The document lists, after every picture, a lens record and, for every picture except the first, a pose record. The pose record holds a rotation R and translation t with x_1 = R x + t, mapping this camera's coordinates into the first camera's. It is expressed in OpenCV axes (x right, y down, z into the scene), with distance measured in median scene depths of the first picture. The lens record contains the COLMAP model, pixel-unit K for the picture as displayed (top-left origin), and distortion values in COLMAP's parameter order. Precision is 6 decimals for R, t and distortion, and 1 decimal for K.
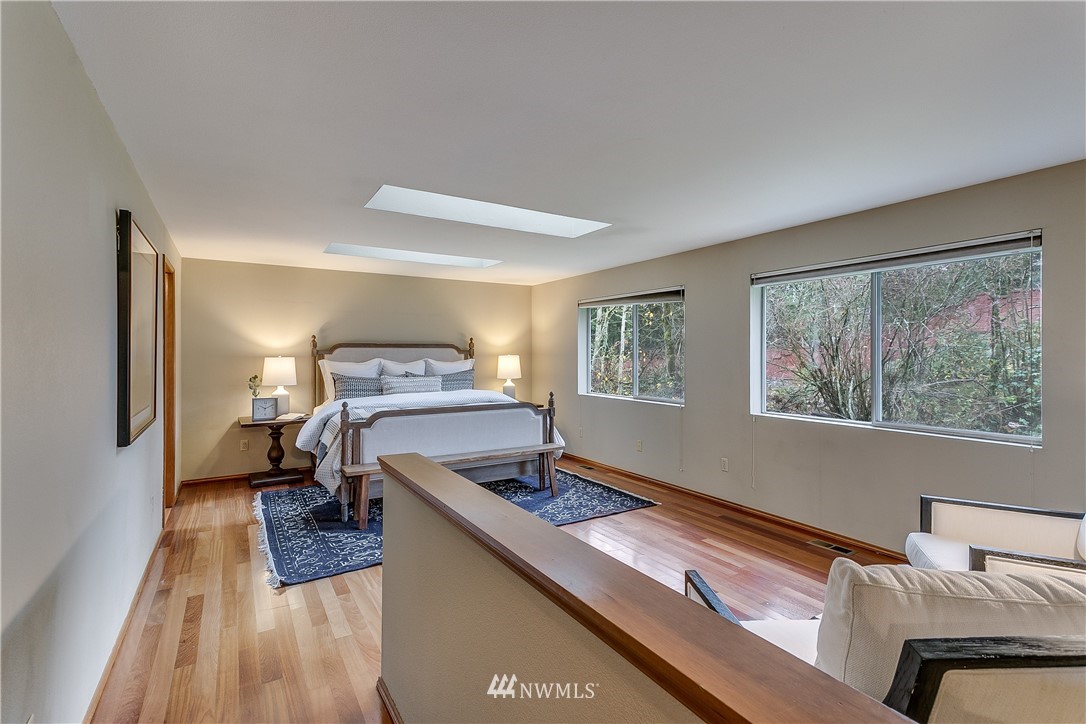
lens RADIAL K [[542.4, 0, 544.7], [0, 542.4, 359.2], [0, 0, 1]] dist [-0.015207, 0.005652]
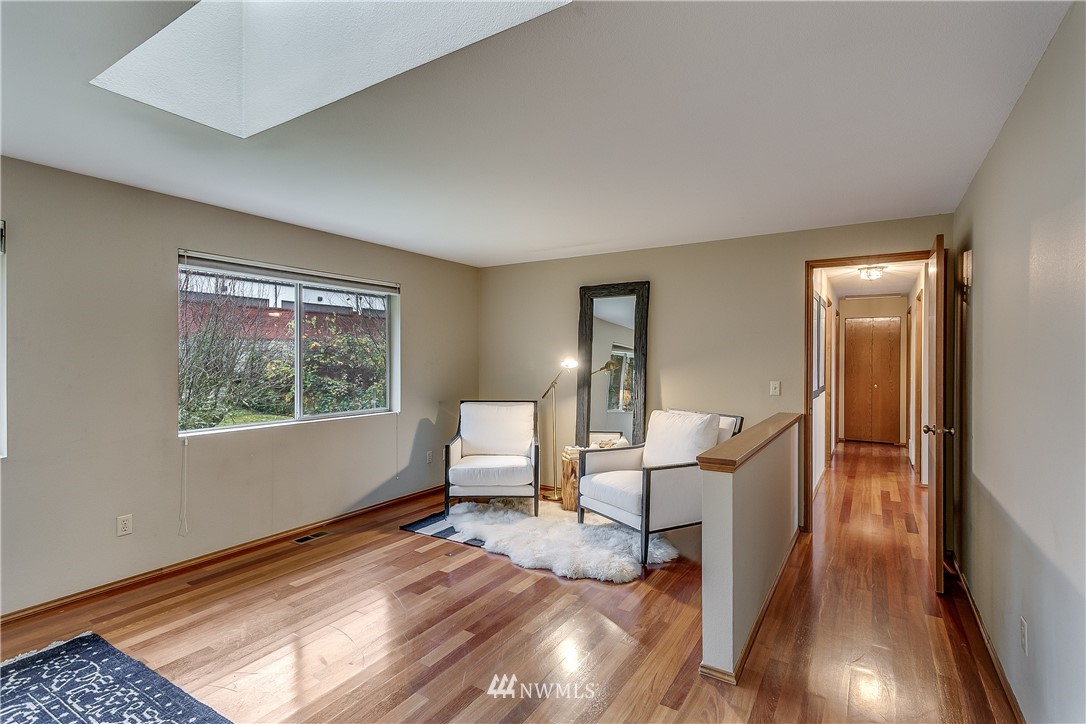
lens RADIAL K [[542.4, 0, 543.3], [0, 542.4, 363.2], [0, 0, 1]] dist [-0.015207, 0.005652]
pose [[-0.525396, 0.001779, 0.850856, -0.561878], [0.005999, 0.999981, 0.001613, 0.003165], [-0.850837, 0.005952, -0.525396, 1.057635]]
